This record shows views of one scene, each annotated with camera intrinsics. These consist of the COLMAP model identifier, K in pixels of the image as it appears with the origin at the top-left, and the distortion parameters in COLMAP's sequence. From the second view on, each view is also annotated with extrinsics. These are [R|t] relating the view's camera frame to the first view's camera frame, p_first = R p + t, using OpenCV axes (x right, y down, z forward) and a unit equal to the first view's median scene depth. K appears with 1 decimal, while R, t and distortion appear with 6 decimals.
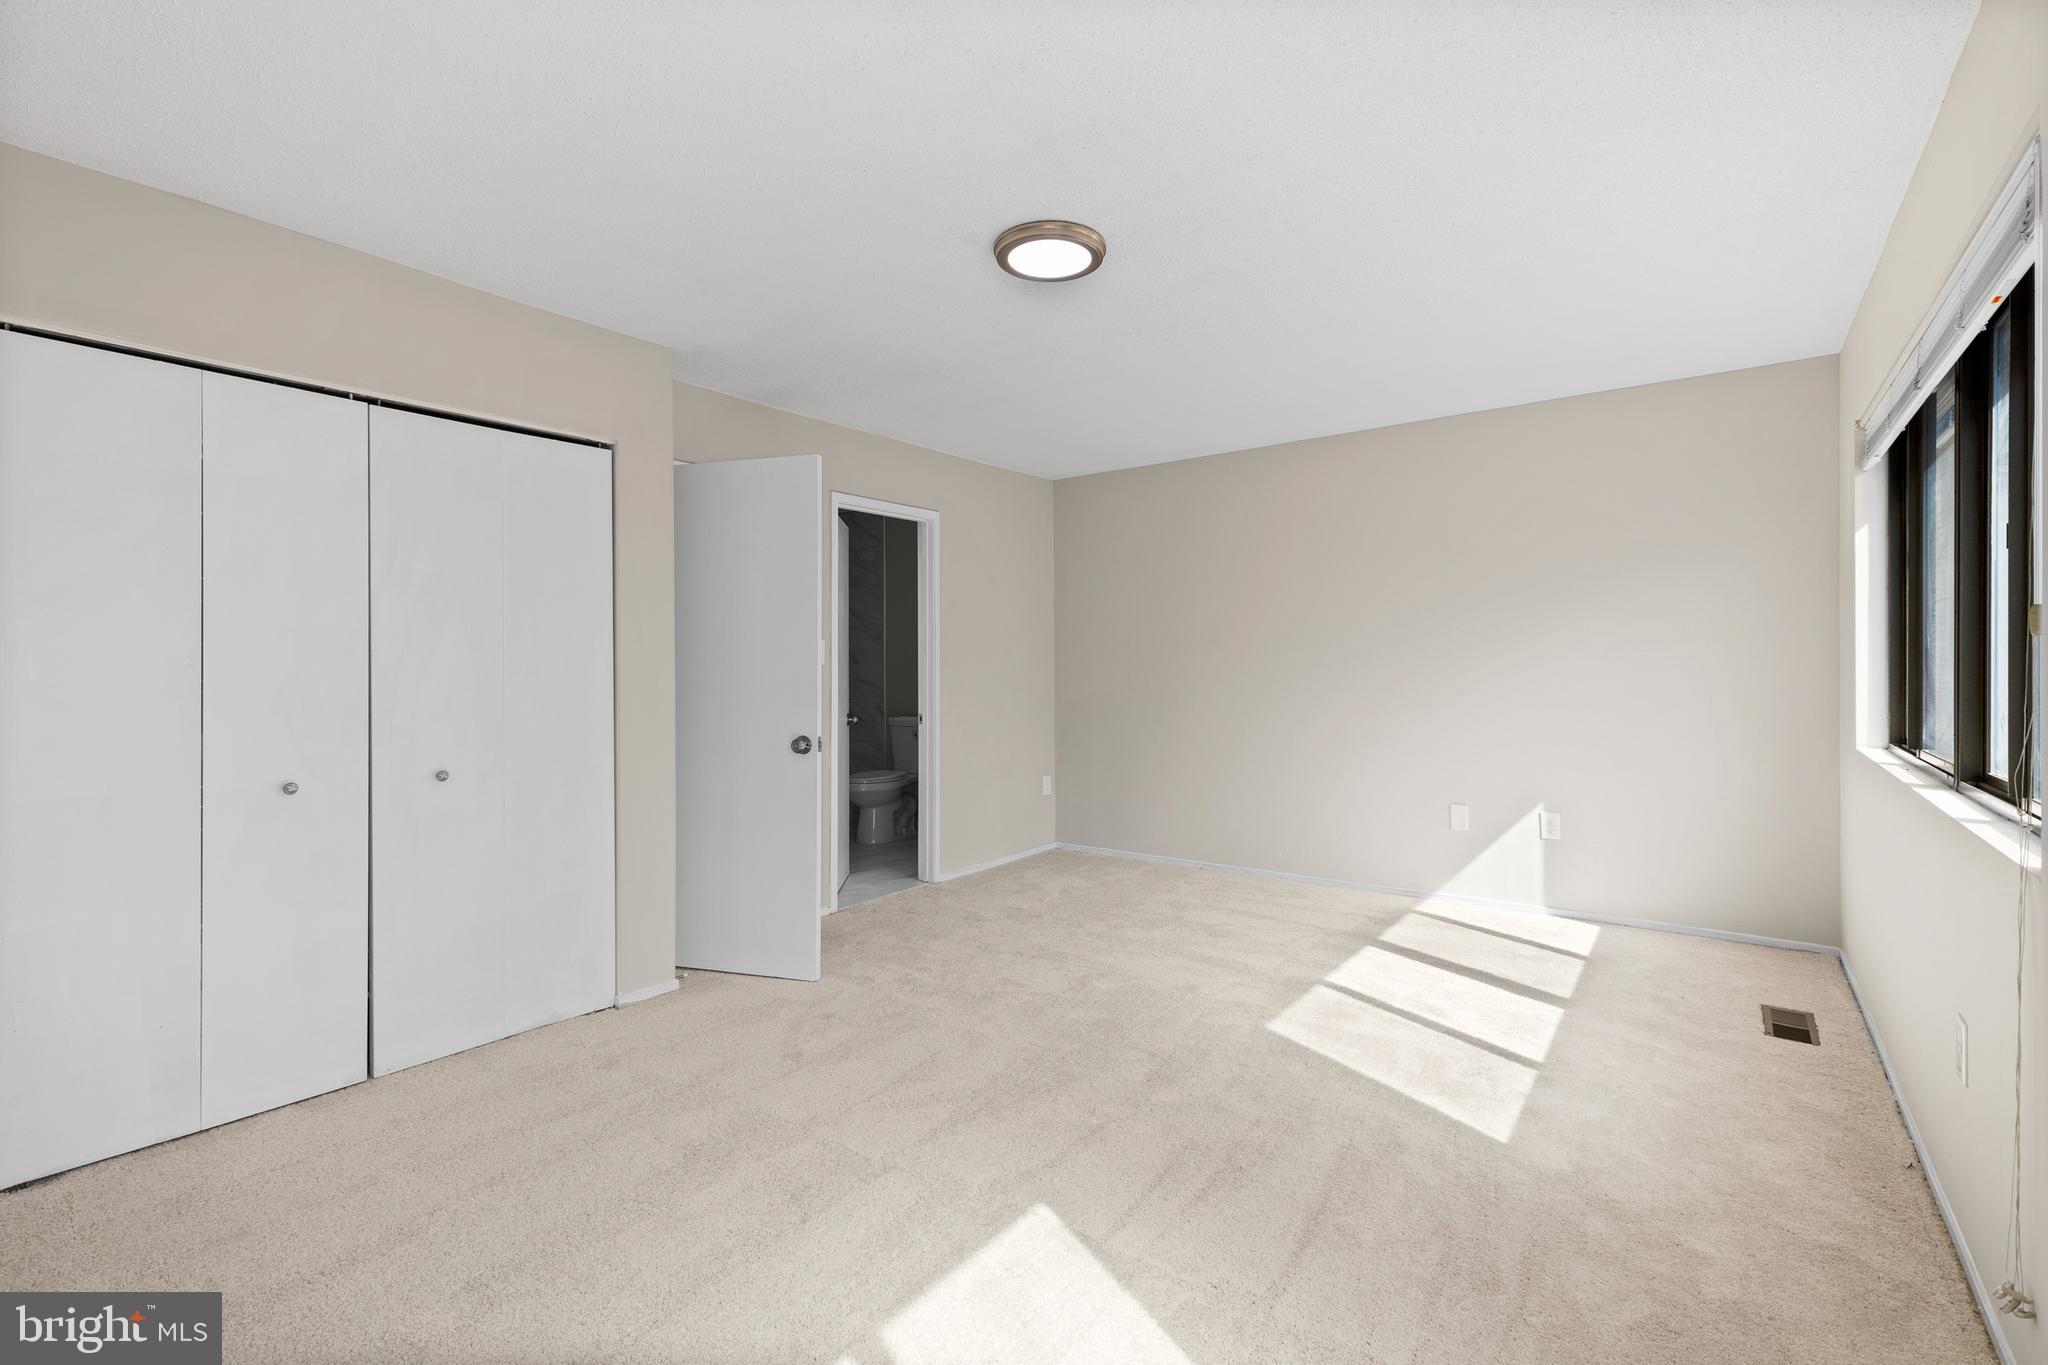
lens RADIAL K [[922.0, 0, 1017.9], [0, 922.0, 666.0], [0, 0, 1]] dist [0.003656, 0.001236]
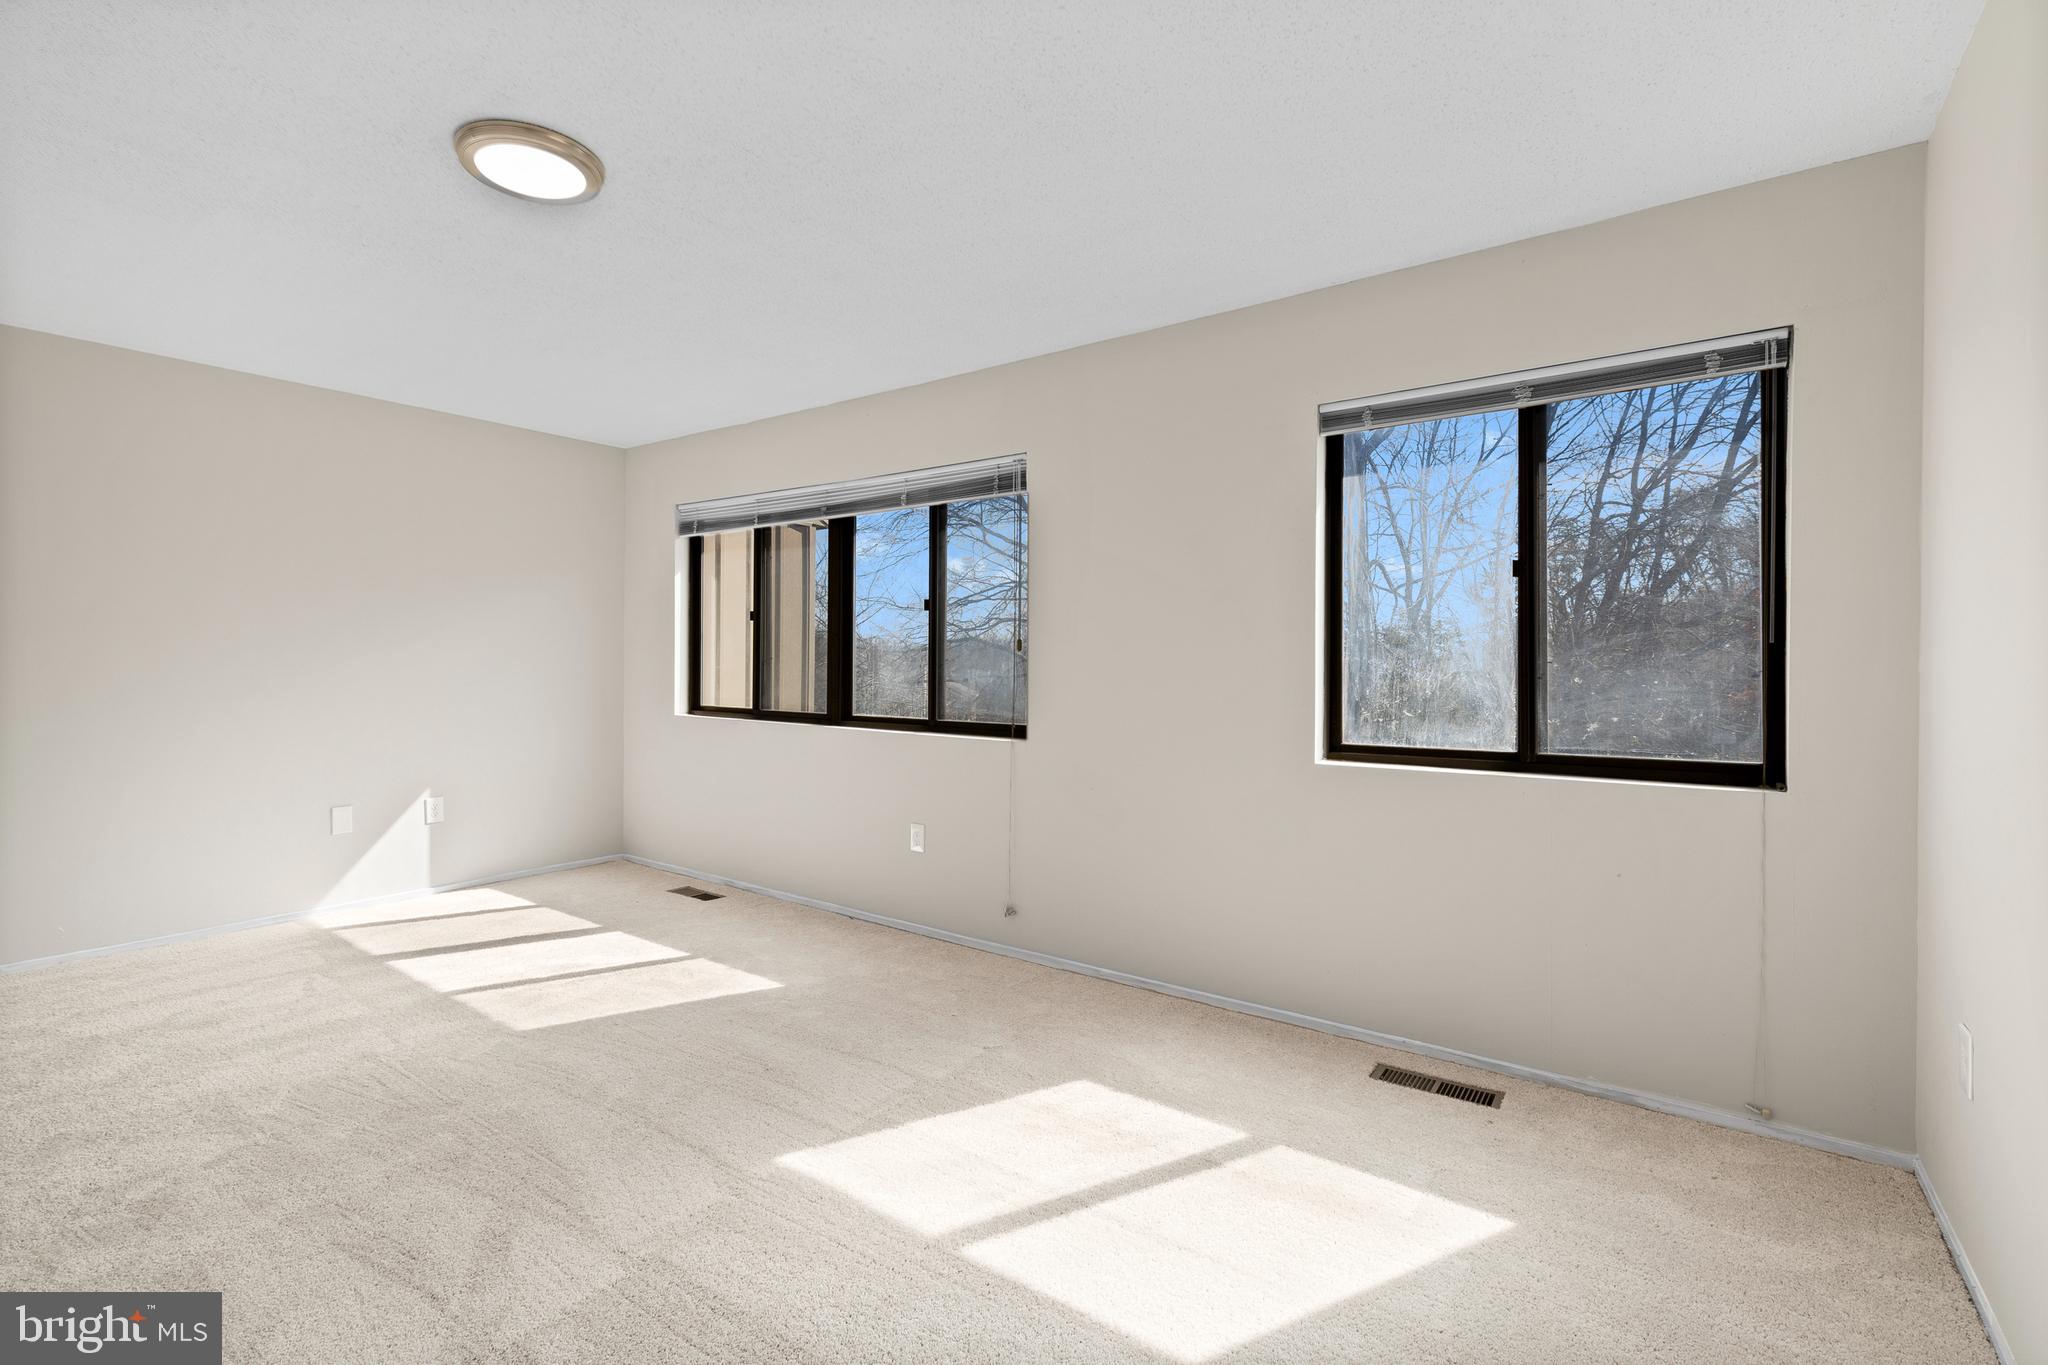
lens RADIAL K [[922.0, 0, 1025.7], [0, 922.0, 675.4], [0, 0, 1]] dist [0.003656, 0.001236]
pose [[-0.039589, -0.005999, 0.999198, -0.646558], [-0.008283, 0.999950, 0.005676, 0.008994], [-0.999182, -0.008052, -0.039636, 0.466240]]
